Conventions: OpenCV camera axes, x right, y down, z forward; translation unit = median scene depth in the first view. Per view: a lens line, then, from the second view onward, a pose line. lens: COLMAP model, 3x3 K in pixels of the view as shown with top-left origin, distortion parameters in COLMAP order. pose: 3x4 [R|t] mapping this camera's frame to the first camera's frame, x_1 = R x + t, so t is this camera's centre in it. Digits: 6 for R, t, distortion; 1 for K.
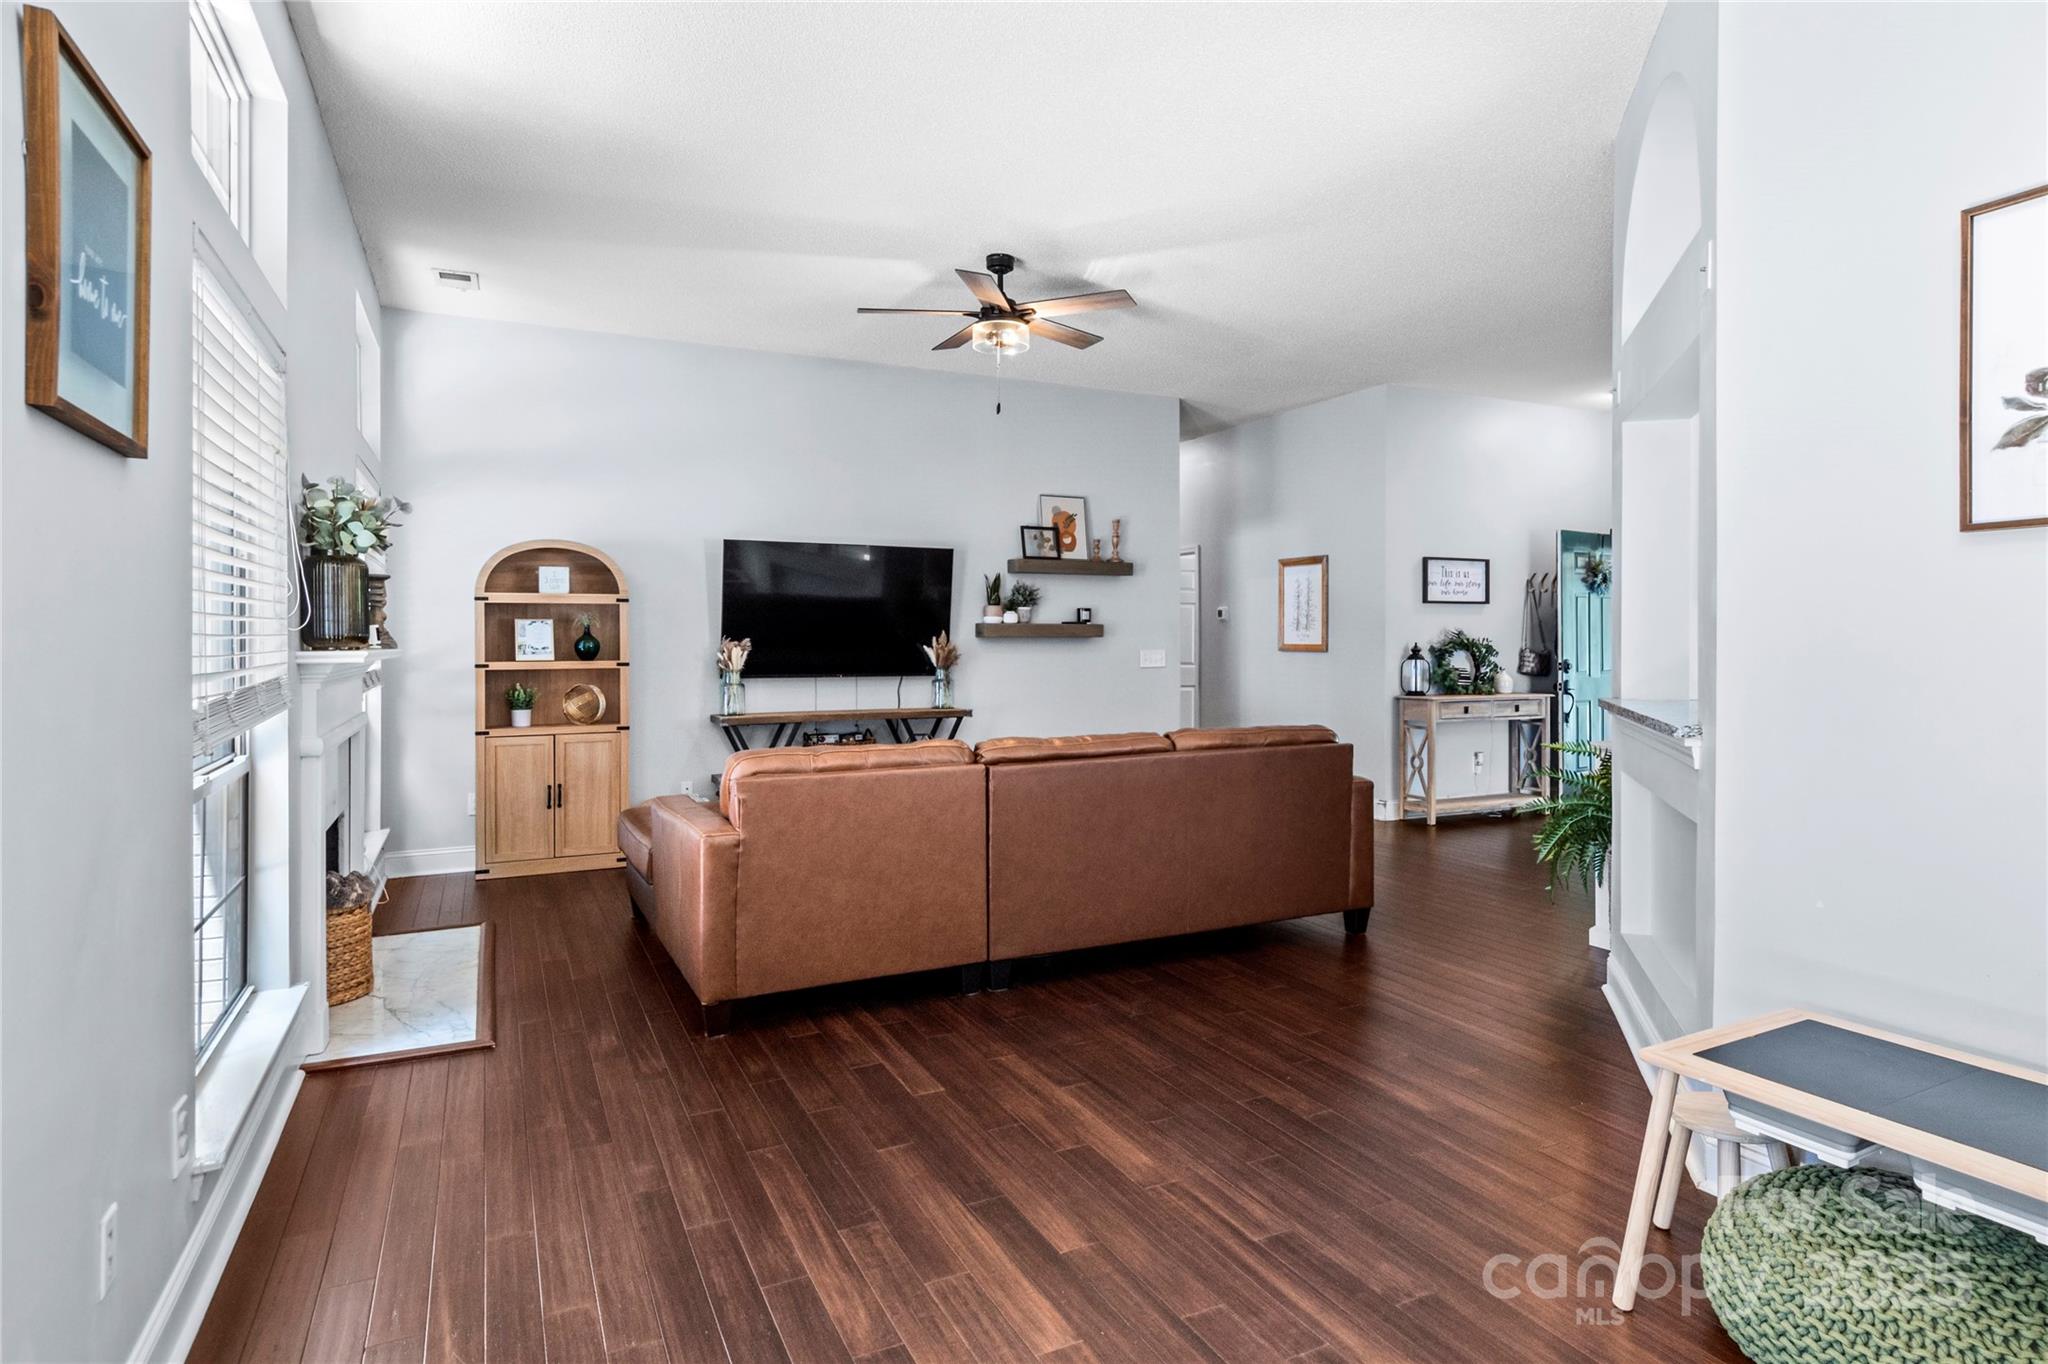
lens RADIAL K [[1073.3, 0, 1054.3], [0, 1073.3, 638.8], [0, 0, 1]] dist [0.006559, -0.004757]
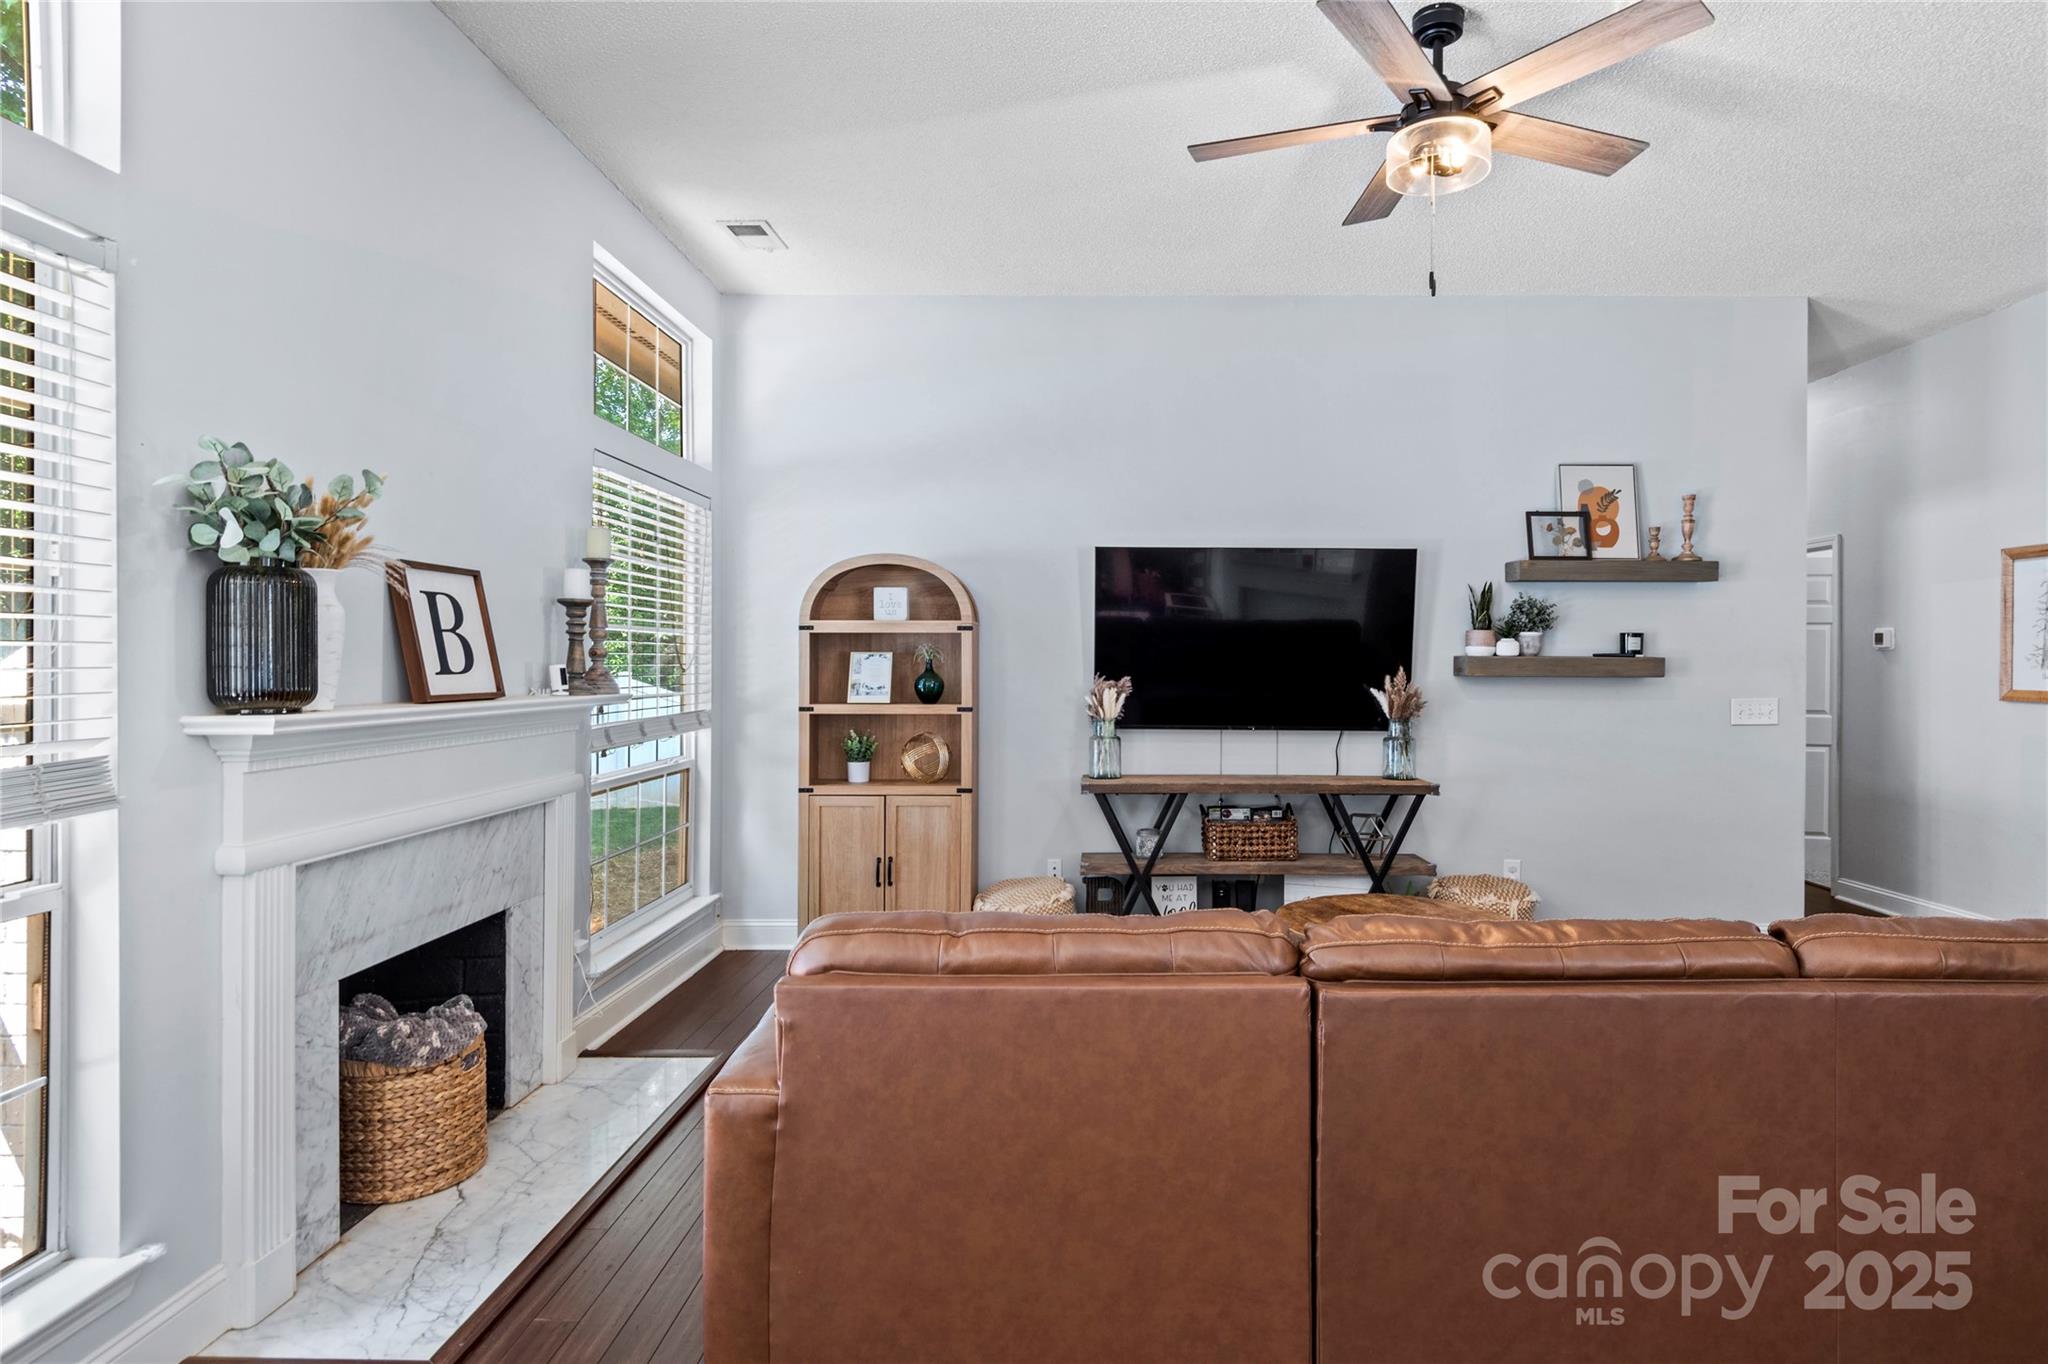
lens RADIAL K [[1073.3, 0, 1093.3], [0, 1073.3, 666.5], [0, 0, 1]] dist [0.006559, -0.004757]
pose [[0.893956, 0.006751, -0.448104, 0.032258], [-0.005055, 0.999975, 0.004980, -0.011121], [0.448127, -0.002186, 0.893967, 0.308384]]
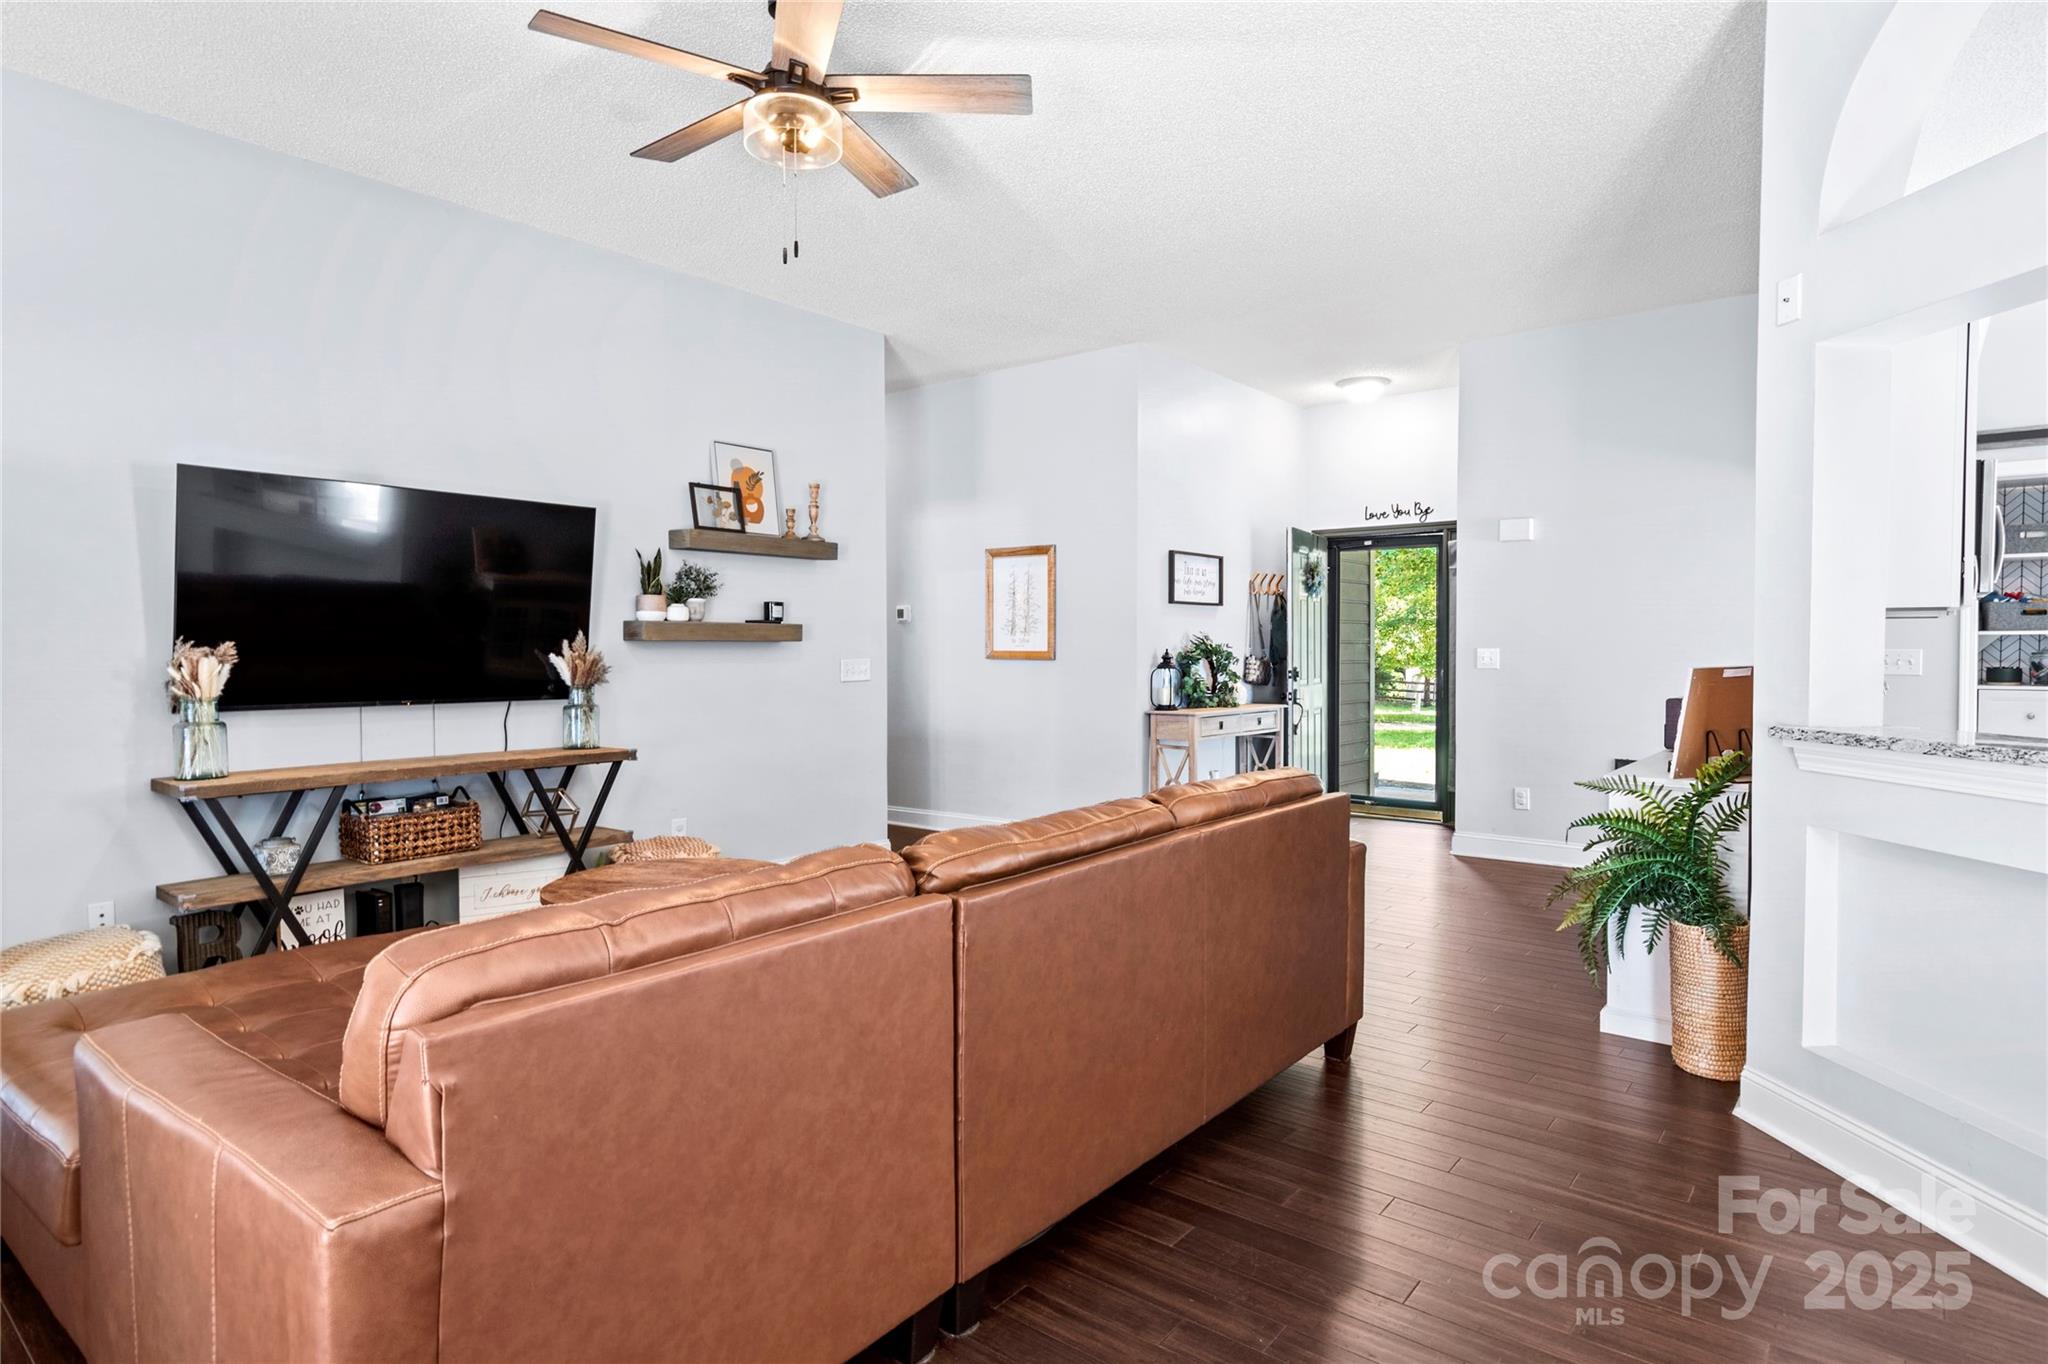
lens RADIAL K [[1073.3, 0, 1035.2], [0, 1073.3, 668.6], [0, 0, 1]] dist [0.006559, -0.004757]
pose [[0.910751, -0.008021, 0.412878, -0.130346], [-0.000994, 0.999766, 0.021615, 0.000928], [-0.412955, -0.020097, 0.910530, 0.299629]]
